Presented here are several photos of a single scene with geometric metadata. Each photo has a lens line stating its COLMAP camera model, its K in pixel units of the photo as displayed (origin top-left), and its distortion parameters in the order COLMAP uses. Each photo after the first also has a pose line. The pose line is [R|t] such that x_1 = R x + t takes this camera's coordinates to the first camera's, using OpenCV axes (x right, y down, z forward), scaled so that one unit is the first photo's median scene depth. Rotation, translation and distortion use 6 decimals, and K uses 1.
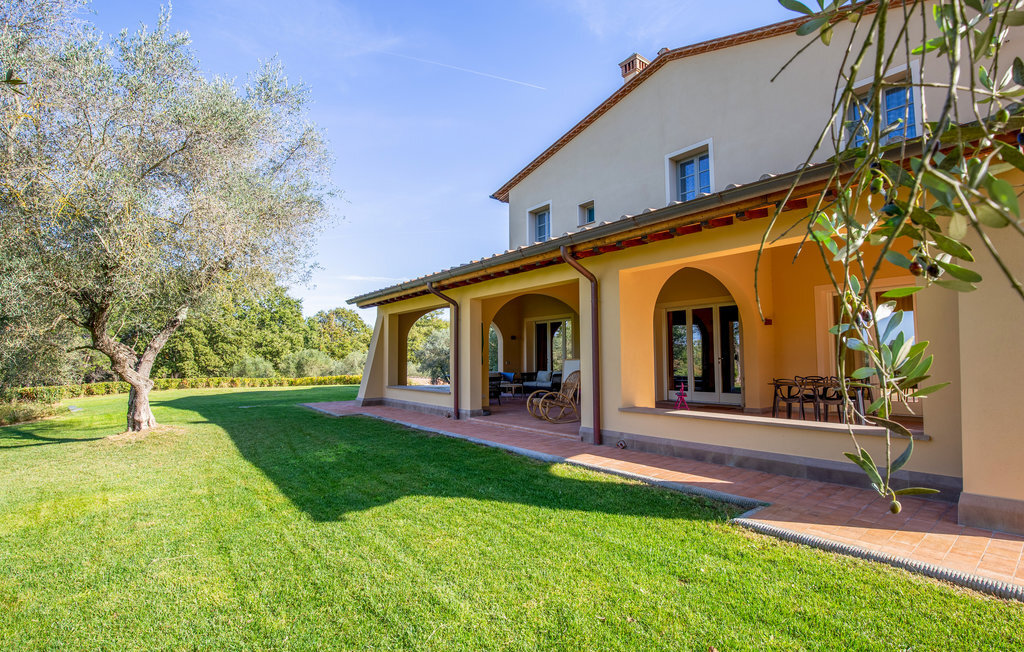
lens RADIAL K [[490.0, 0, 512.0], [0, 490.0, 326.0], [0, 0, 1]] dist [-0.050047, -0.000096]
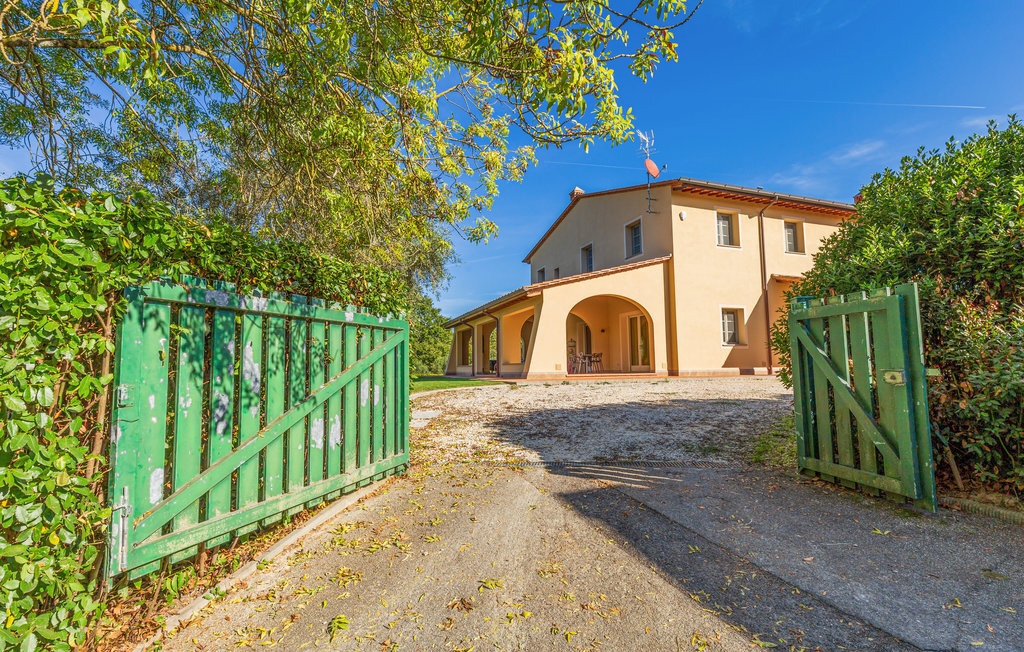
lens RADIAL K [[483.6, 0, 512.0], [0, 483.6, 326.0], [0, 0, 1]] dist [-0.022437, 0.000031]
pose [[0.949886, -0.037341, -0.310358, 0.261318], [0.031850, 0.999234, -0.022744, 0.003112], [0.310970, 0.011719, 0.950348, -0.378102]]
